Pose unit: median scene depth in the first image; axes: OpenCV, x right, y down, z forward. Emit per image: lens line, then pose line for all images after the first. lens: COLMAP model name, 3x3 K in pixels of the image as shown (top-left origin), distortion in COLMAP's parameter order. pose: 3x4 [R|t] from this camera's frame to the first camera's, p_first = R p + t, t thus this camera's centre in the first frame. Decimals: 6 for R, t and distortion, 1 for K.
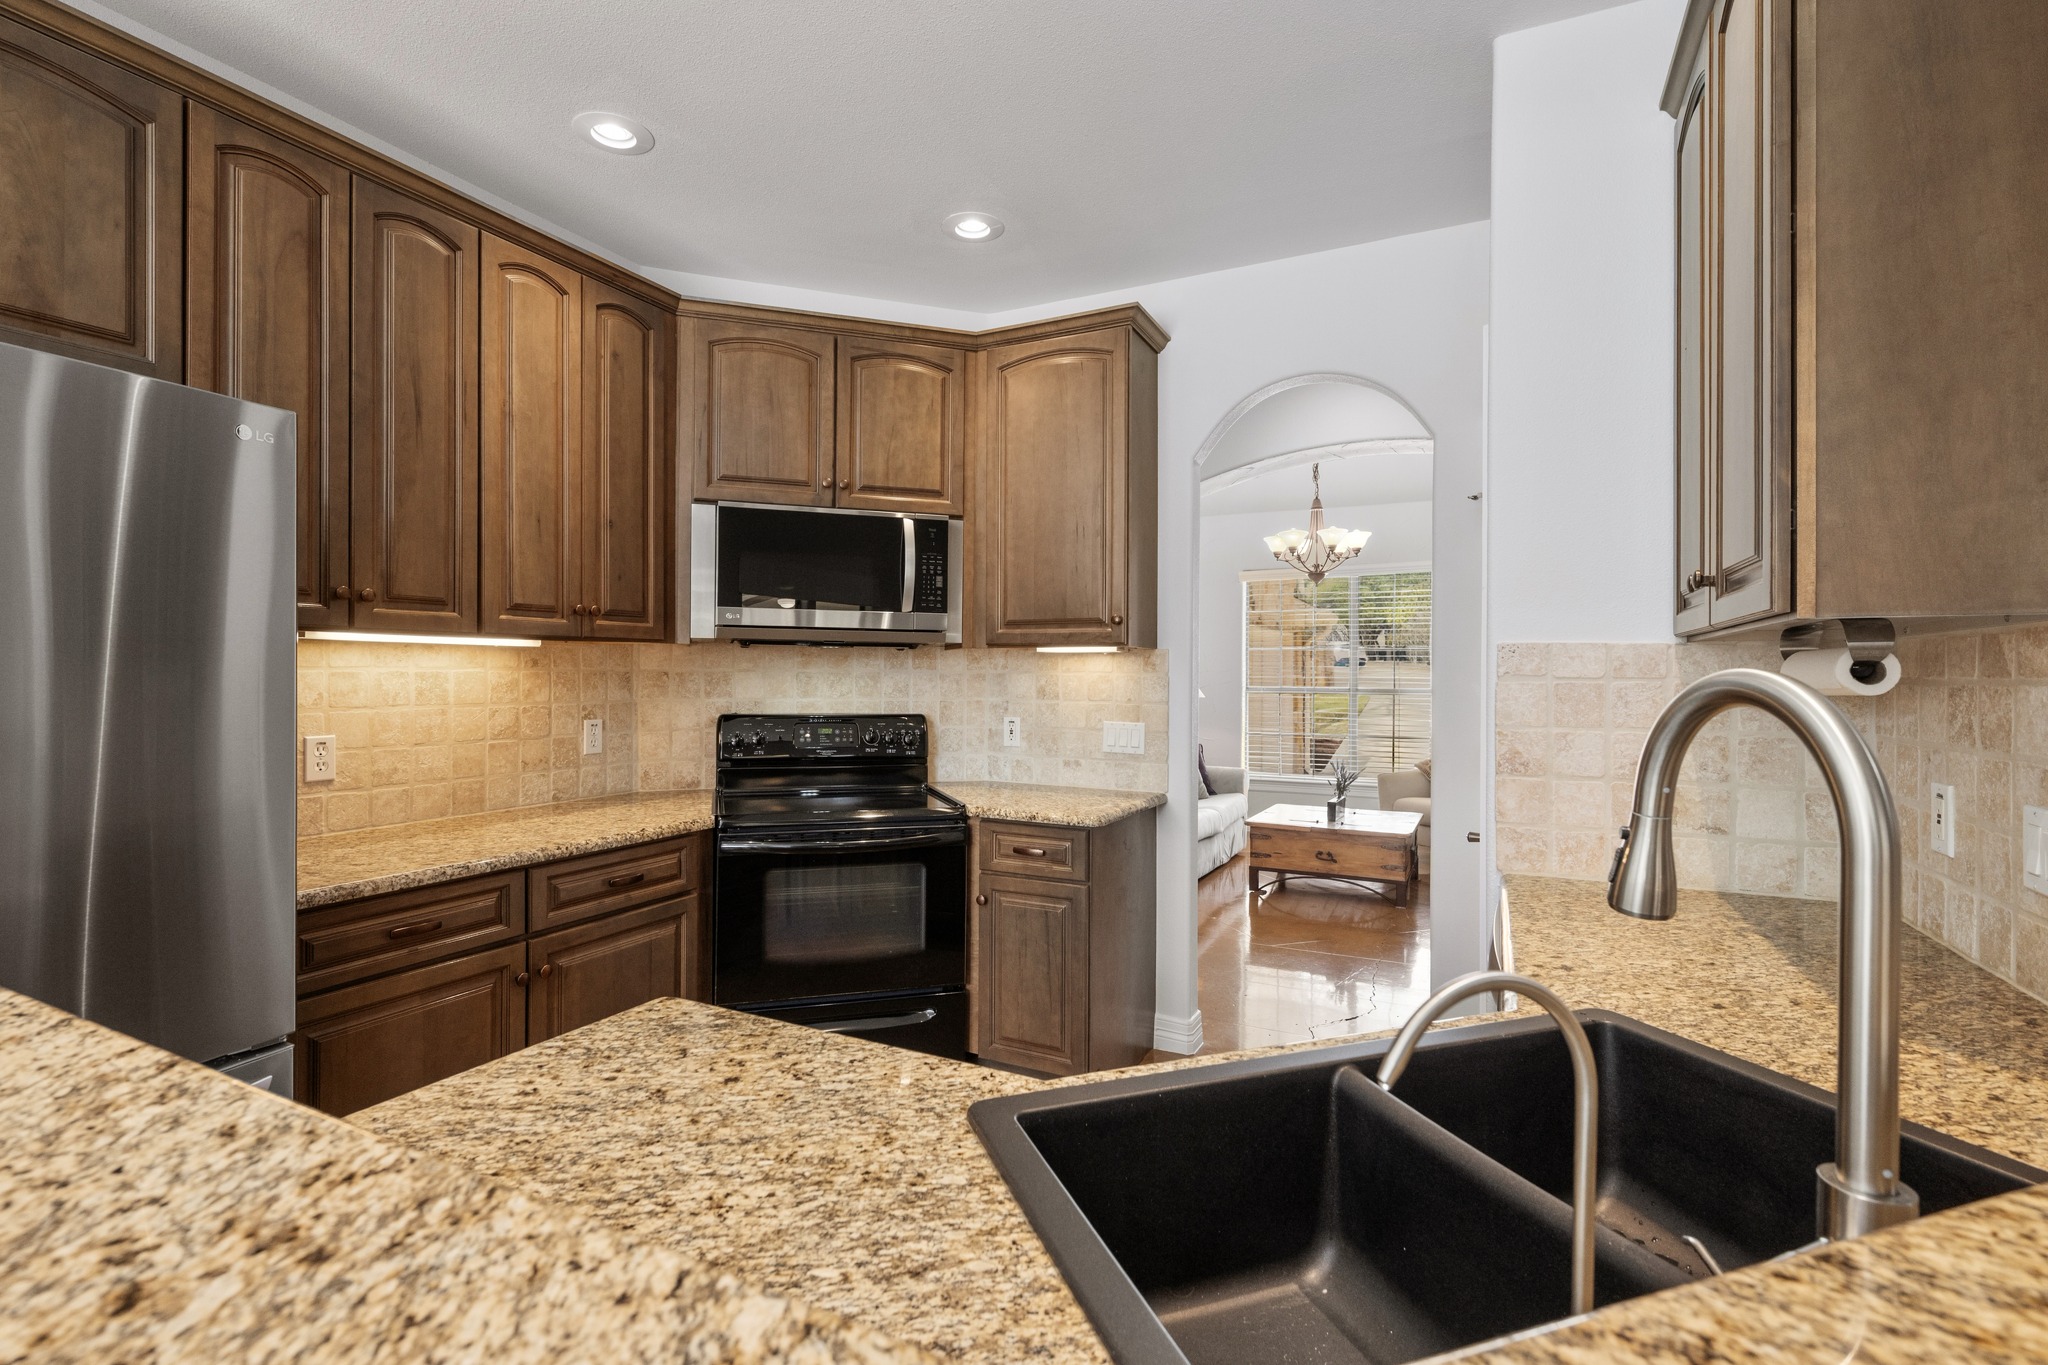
lens RADIAL K [[933.2, 0, 1027.1], [0, 933.2, 672.9], [0, 0, 1]] dist [0.001088, -0.000251]
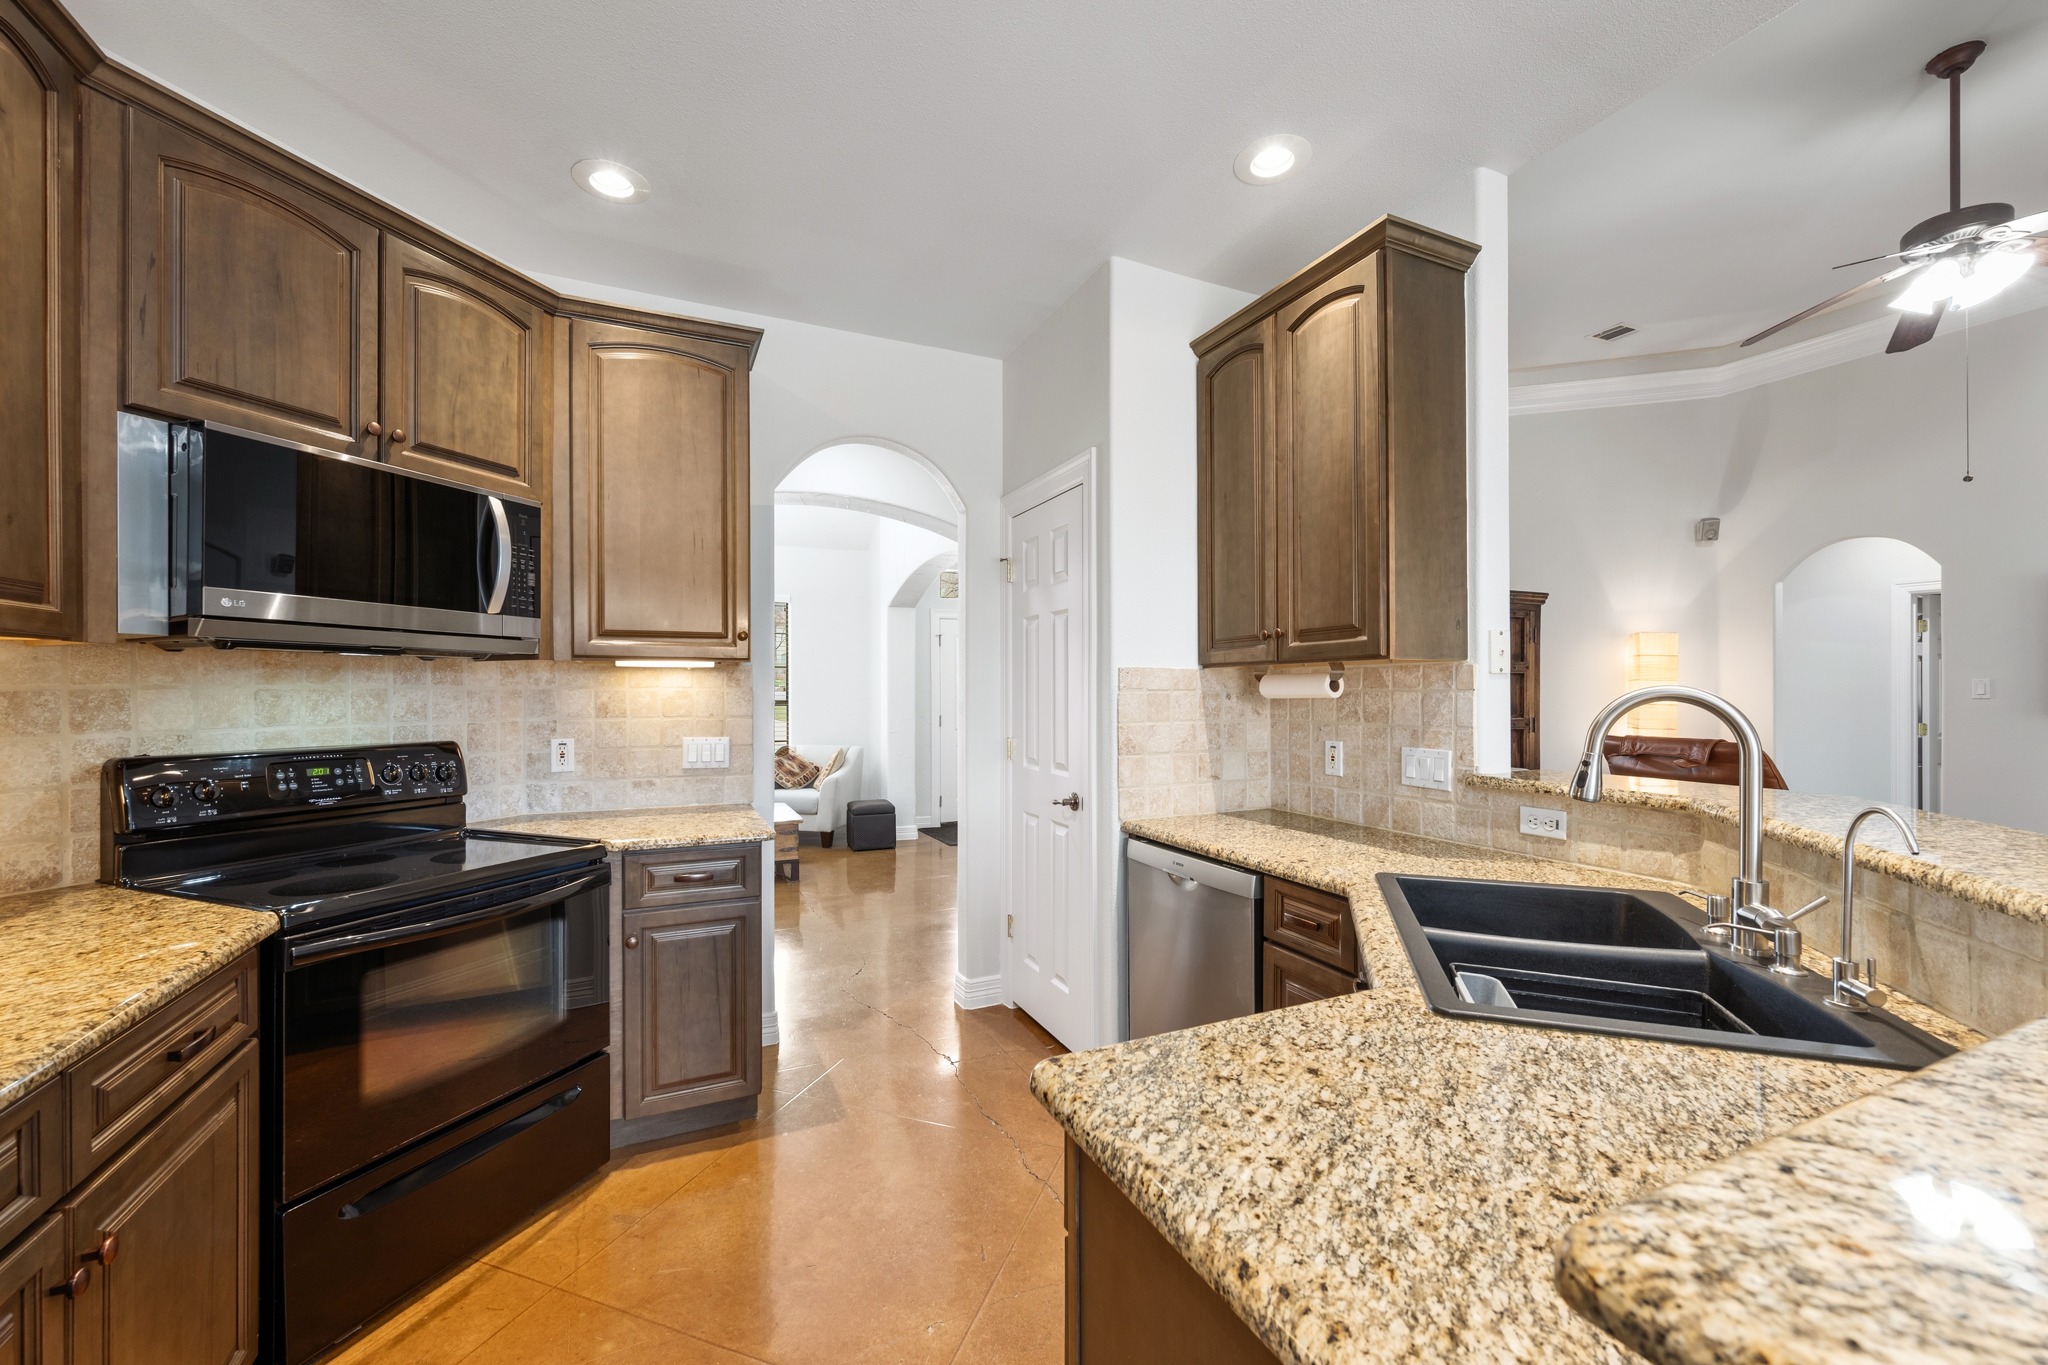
lens RADIAL K [[798.9, 0, 1022.7], [0, 798.9, 689.9], [0, 0, 1]] dist [-0.001777, -0.000034]
pose [[0.623643, -0.006296, 0.781684, -0.374801], [0.003621, 0.999980, 0.005166, -0.001416], [-0.781701, -0.000392, 0.623653, 0.210472]]
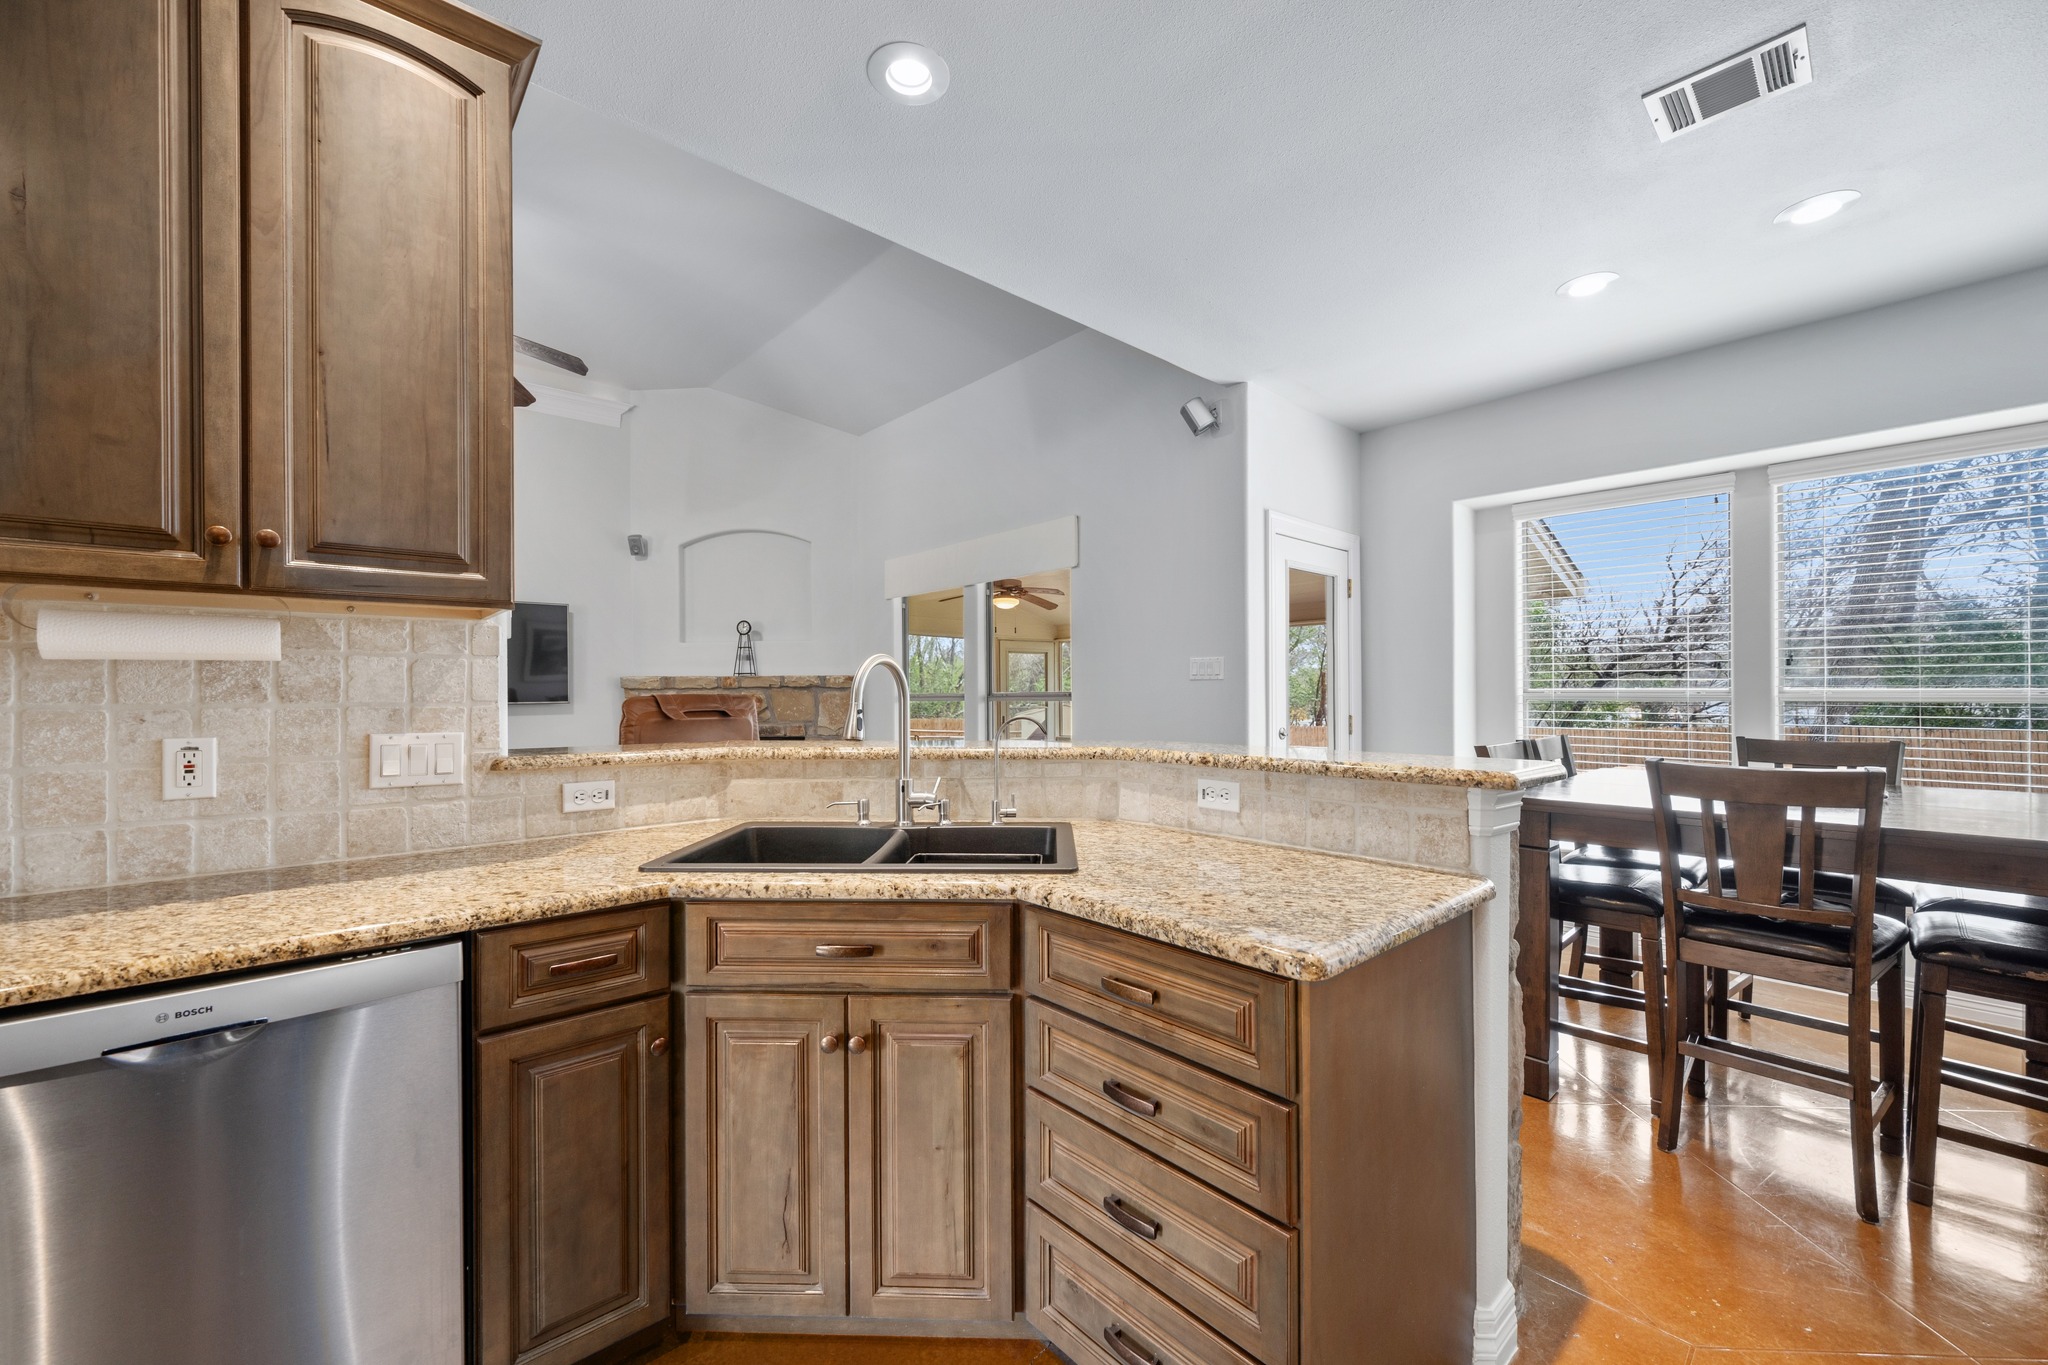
lens RADIAL K [[798.9, 0, 1017.7], [0, 798.9, 694.0], [0, 0, 1]] dist [-0.001777, -0.000034]
pose [[-0.928056, -0.001996, 0.372436, -0.158501], [-0.002310, 0.999997, -0.000397, 0.029424], [-0.372434, -0.001229, -0.928058, 0.722488]]
